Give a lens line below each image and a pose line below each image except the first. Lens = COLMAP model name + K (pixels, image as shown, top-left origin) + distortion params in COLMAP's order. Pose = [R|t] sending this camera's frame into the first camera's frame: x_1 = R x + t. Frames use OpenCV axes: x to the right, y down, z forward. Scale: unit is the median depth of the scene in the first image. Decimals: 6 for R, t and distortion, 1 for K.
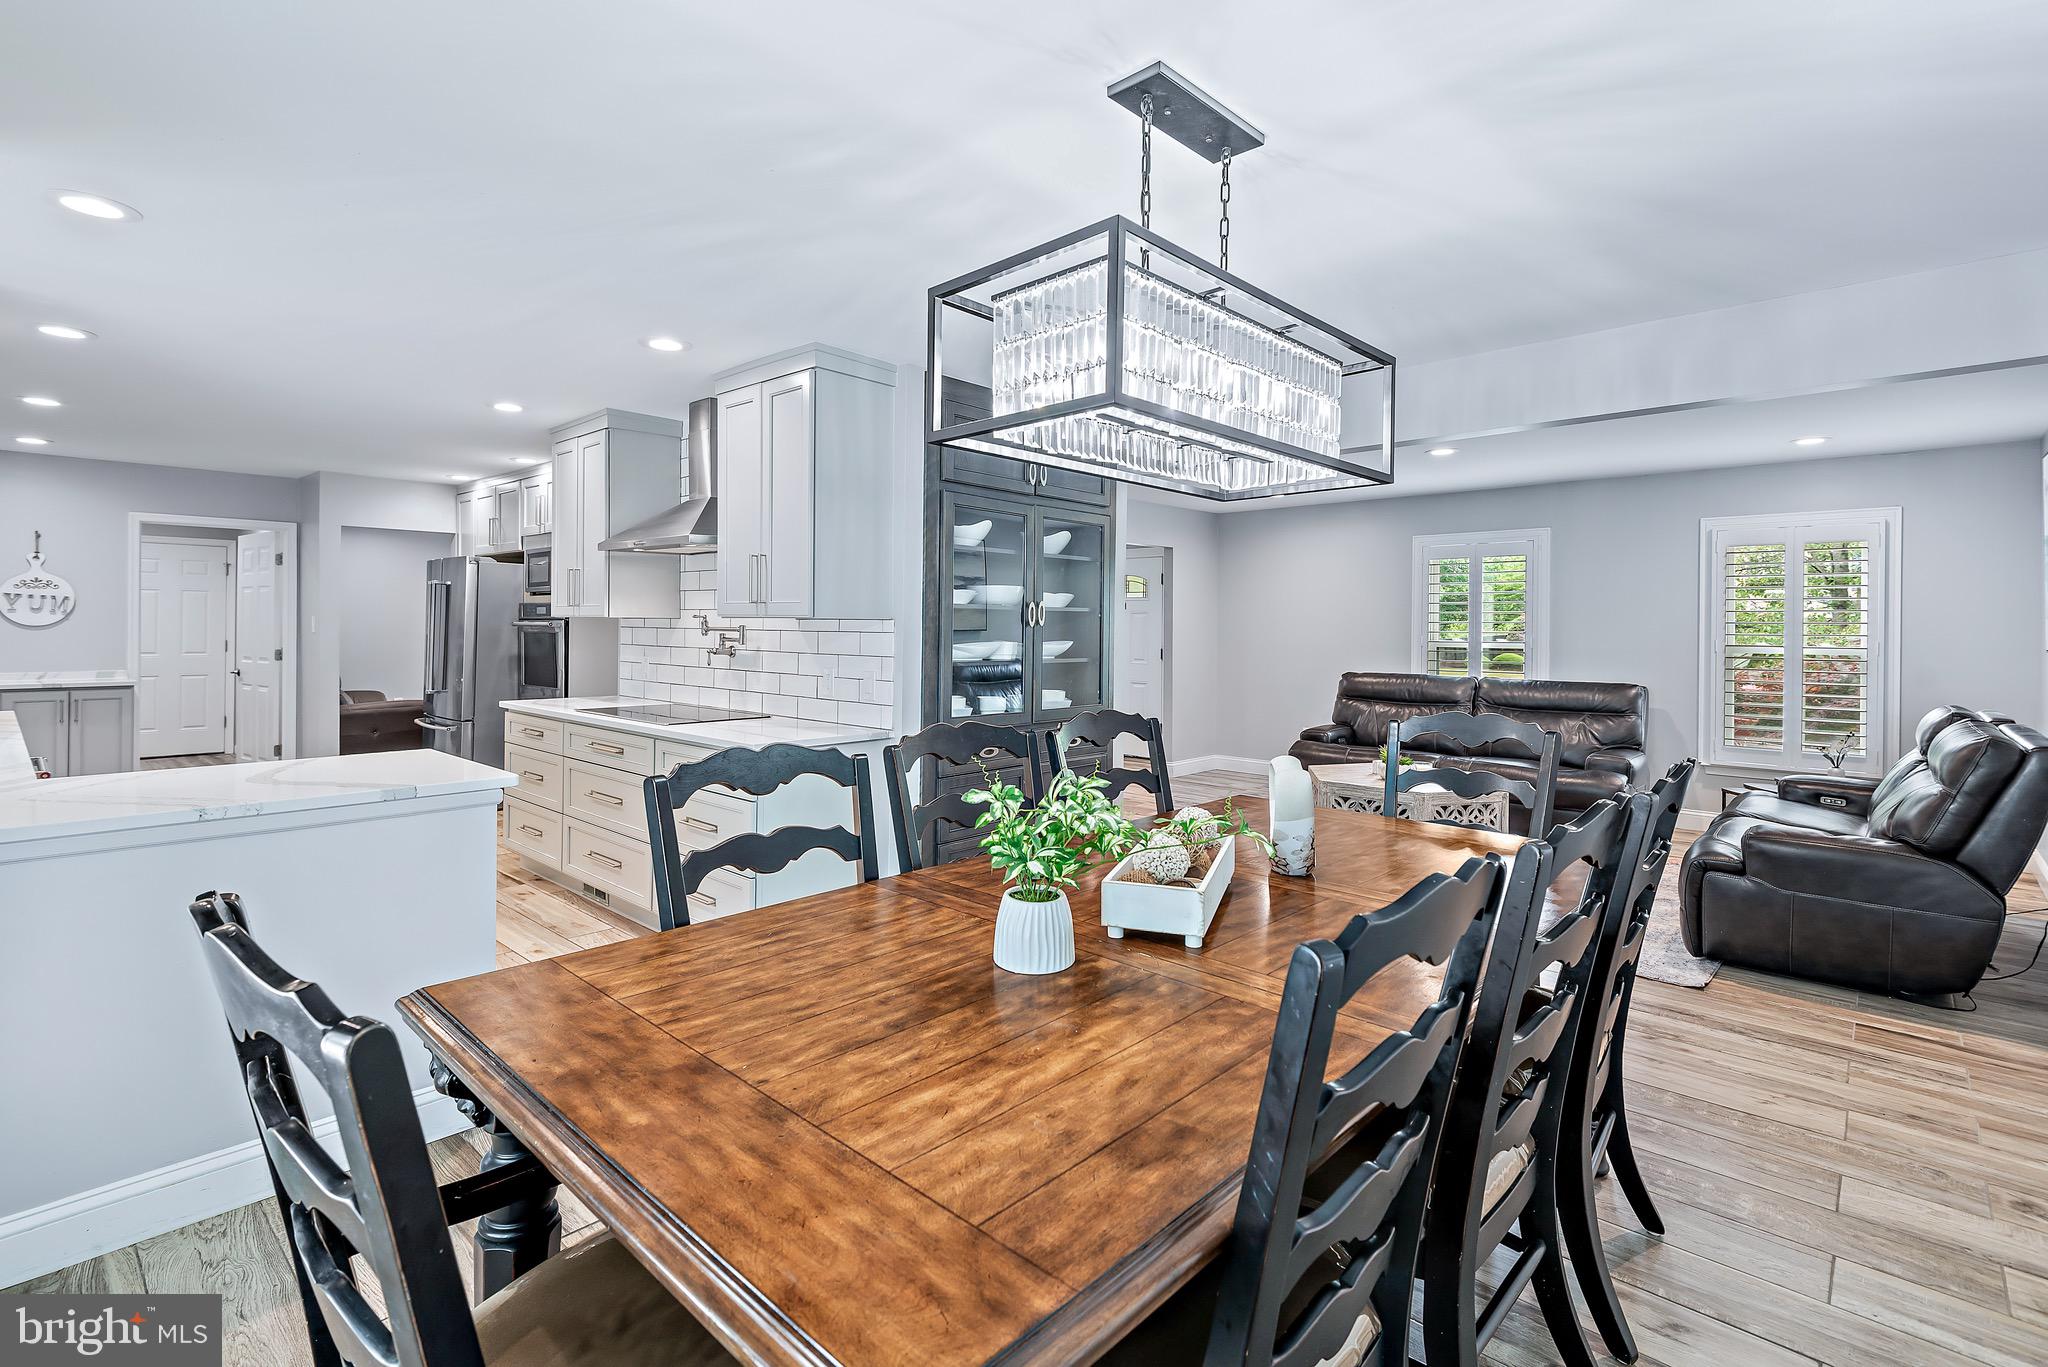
lens RADIAL K [[940.9, 0, 1023.4], [0, 940.9, 625.2], [0, 0, 1]] dist [0.021869, -0.007280]
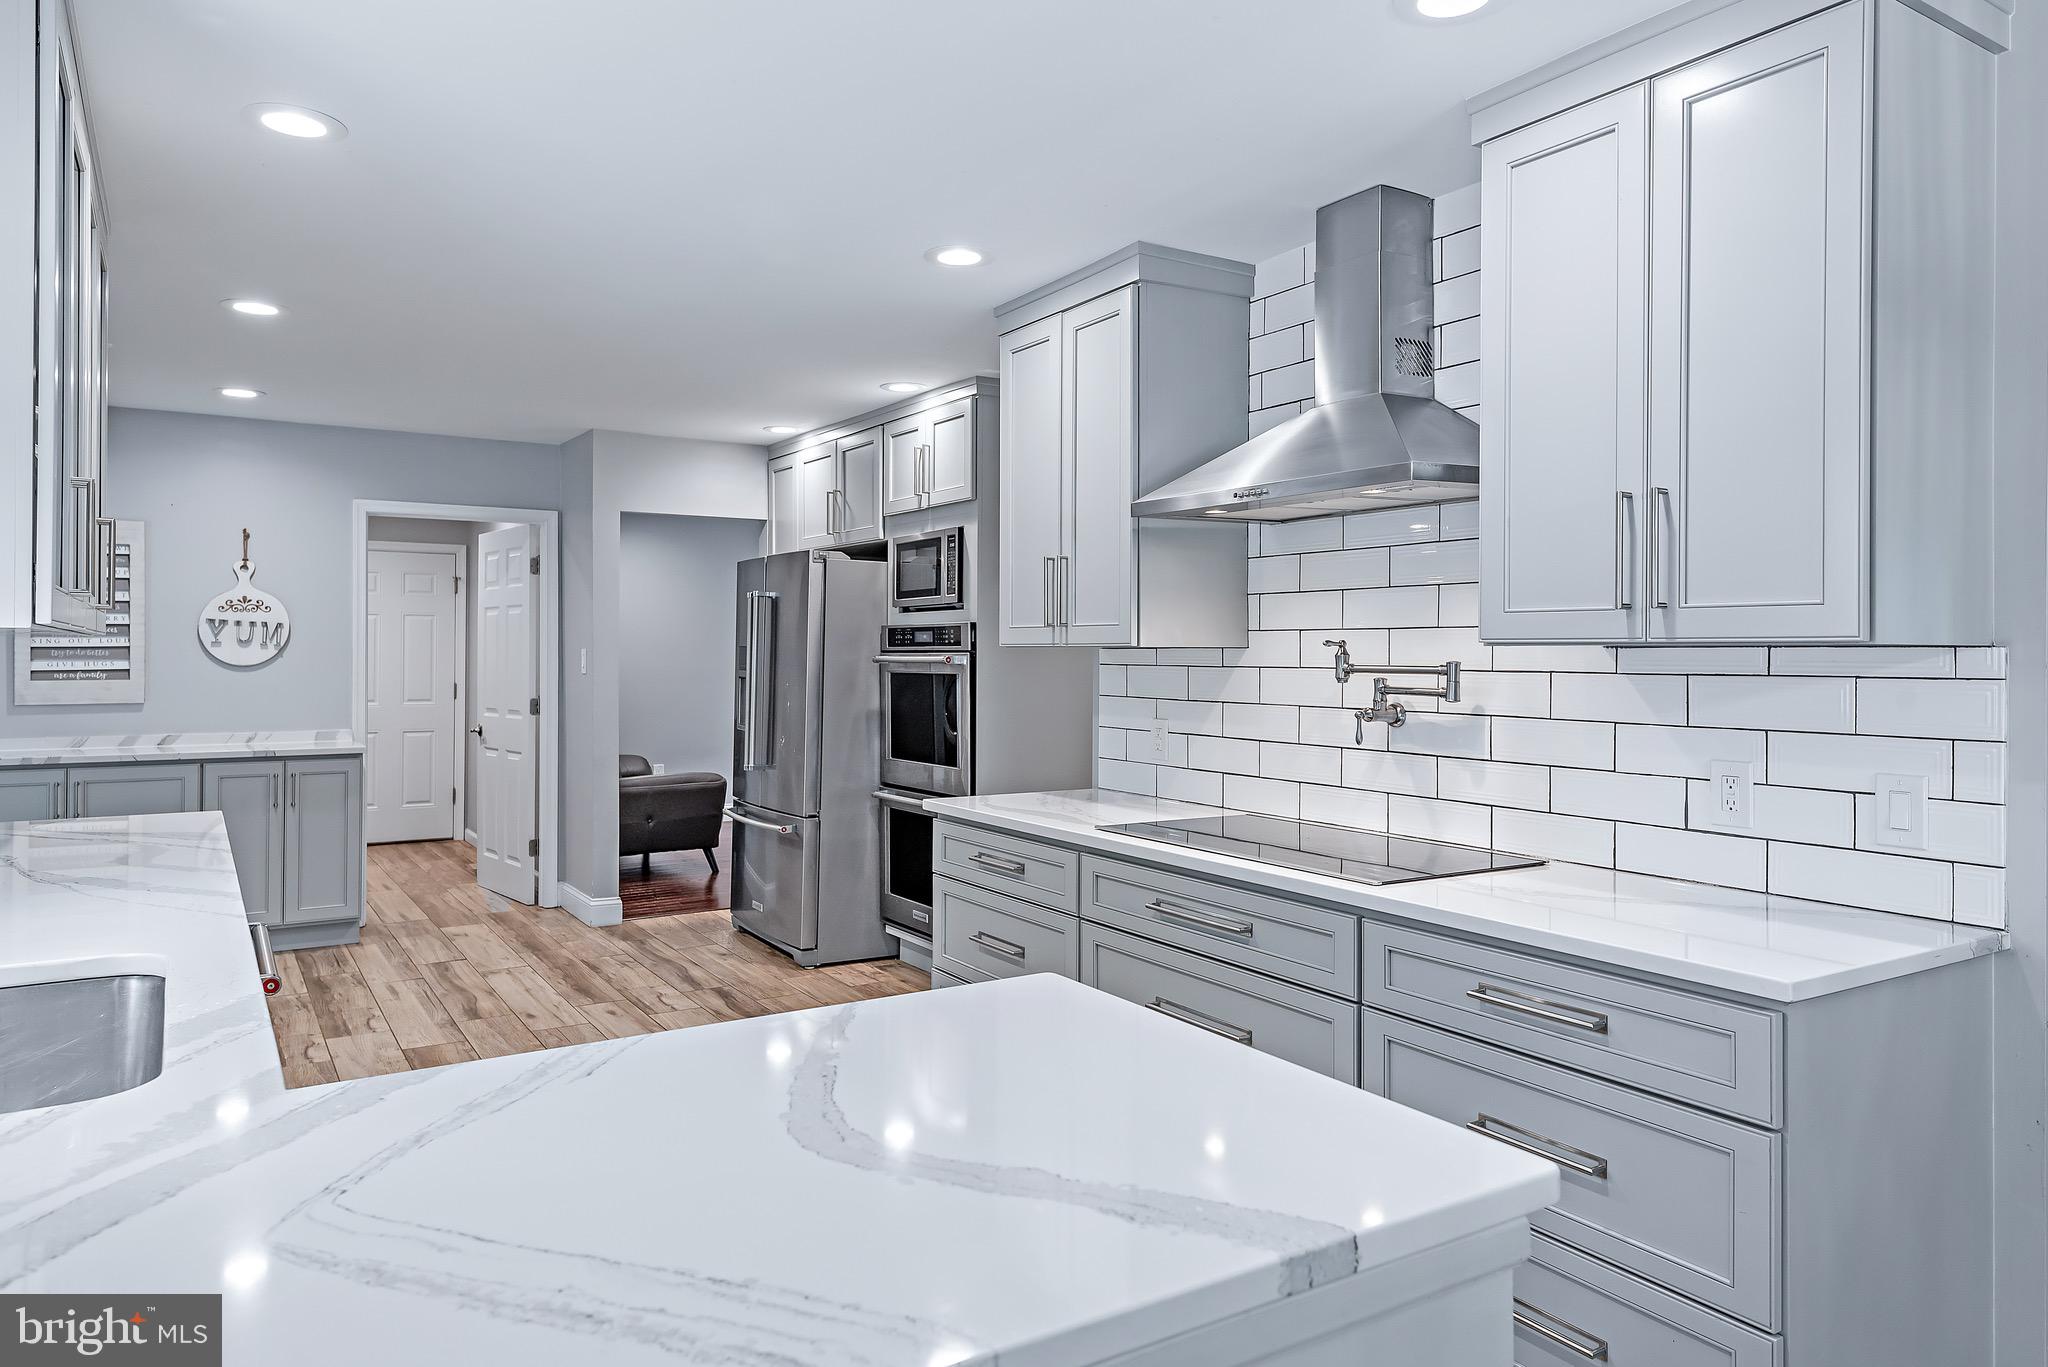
lens RADIAL K [[1317.1, 0, 1028.1], [0, 1317.1, 652.6], [0, 0, 1]] dist [0.046513, -0.023546]
pose [[0.965462, -0.006609, -0.260461, -0.230223], [0.006025, 0.999977, -0.003042, -0.002637], [0.260475, 0.001367, 0.965480, 0.210930]]
